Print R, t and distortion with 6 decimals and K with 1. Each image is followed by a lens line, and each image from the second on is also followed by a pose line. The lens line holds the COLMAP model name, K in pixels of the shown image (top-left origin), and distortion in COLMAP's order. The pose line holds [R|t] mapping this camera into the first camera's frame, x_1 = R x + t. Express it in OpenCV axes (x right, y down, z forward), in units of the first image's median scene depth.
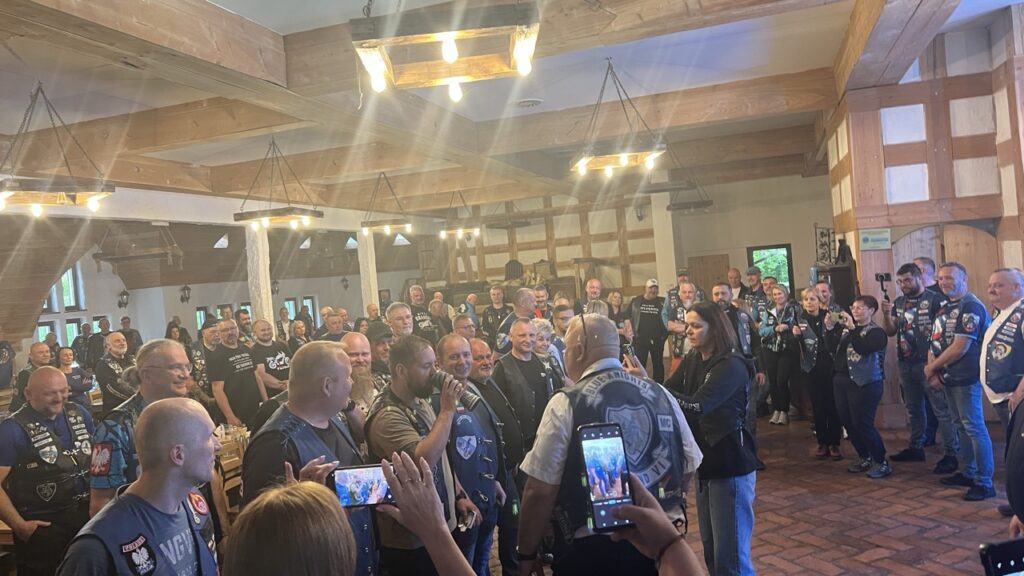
lens RADIAL K [[753.2, 0, 518.7], [0, 753.2, 291.2], [0, 0, 1]] dist [0.079243, -0.083596]
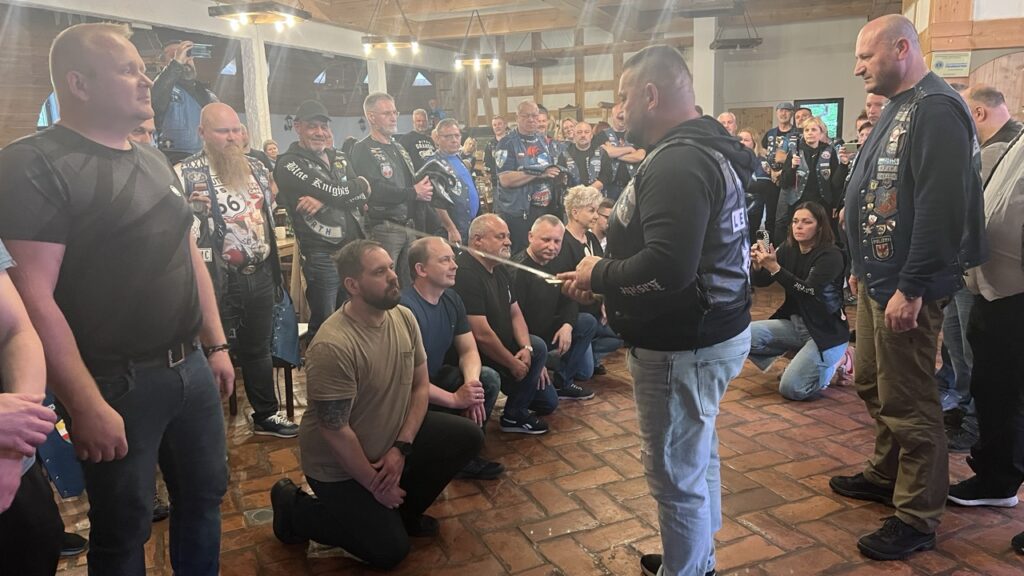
lens RADIAL K [[753.2, 0, 518.7], [0, 753.2, 291.2], [0, 0, 1]] dist [0.079243, -0.083596]
pose [[0.997479, 0.062213, -0.034145, 0.034637], [-0.055206, 0.982566, 0.177531, 0.045734], [0.044595, -0.175198, 0.983523, 0.096972]]
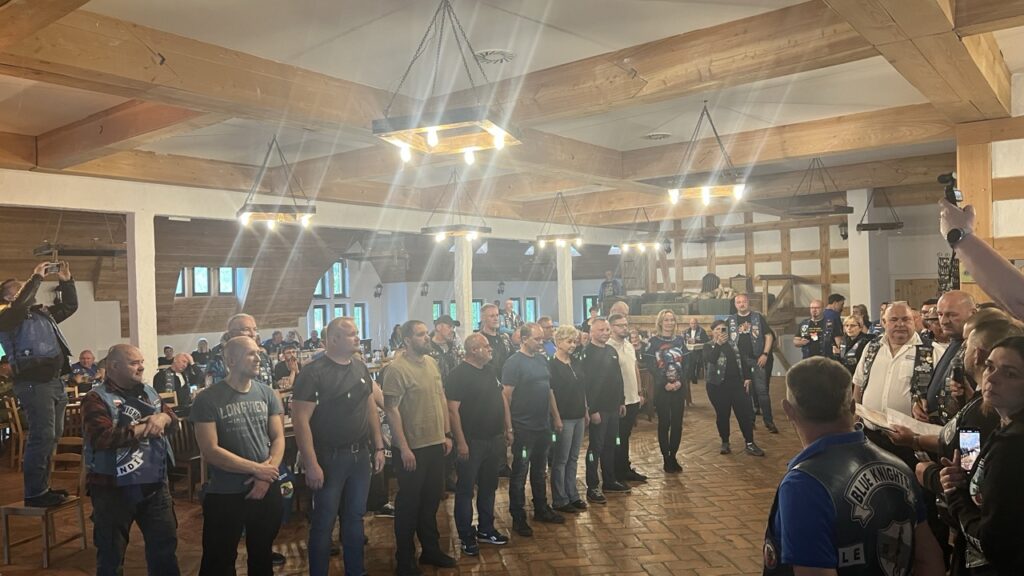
lens RADIAL K [[753.2, 0, 518.7], [0, 753.2, 291.2], [0, 0, 1]] dist [0.079243, -0.083596]
pose [[0.940542, 0.056240, -0.334990, 0.208293], [-0.059090, 0.998251, 0.001687, -0.008632], [0.334499, 0.018208, 0.942220, -0.125200]]
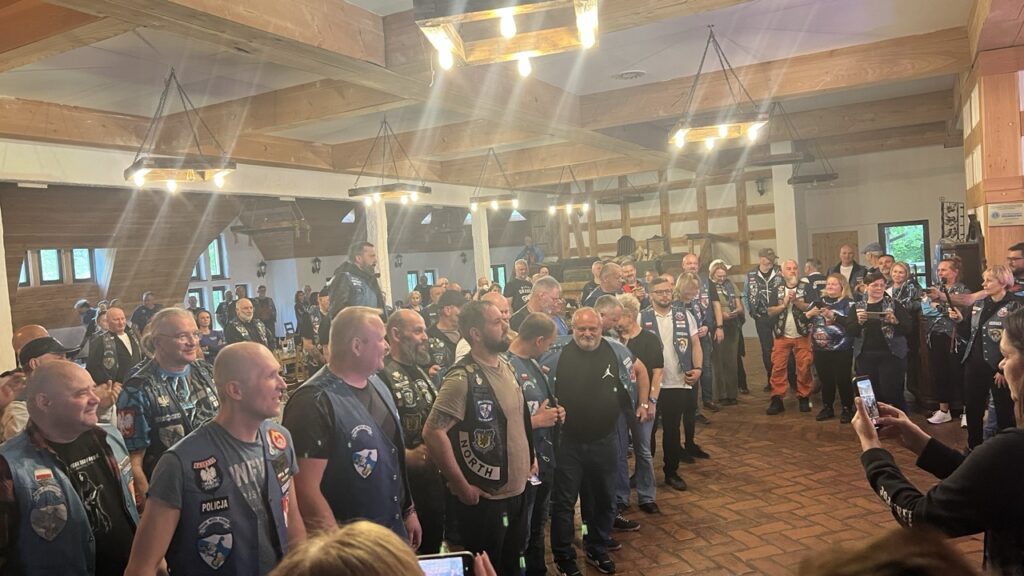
lens RADIAL K [[753.2, 0, 518.7], [0, 753.2, 291.2], [0, 0, 1]] dist [0.079243, -0.083596]
pose [[0.986742, 0.019451, -0.161126, 0.033087], [-0.014336, 0.999357, 0.032852, 0.001790], [0.161662, -0.030107, 0.986387, -0.005120]]
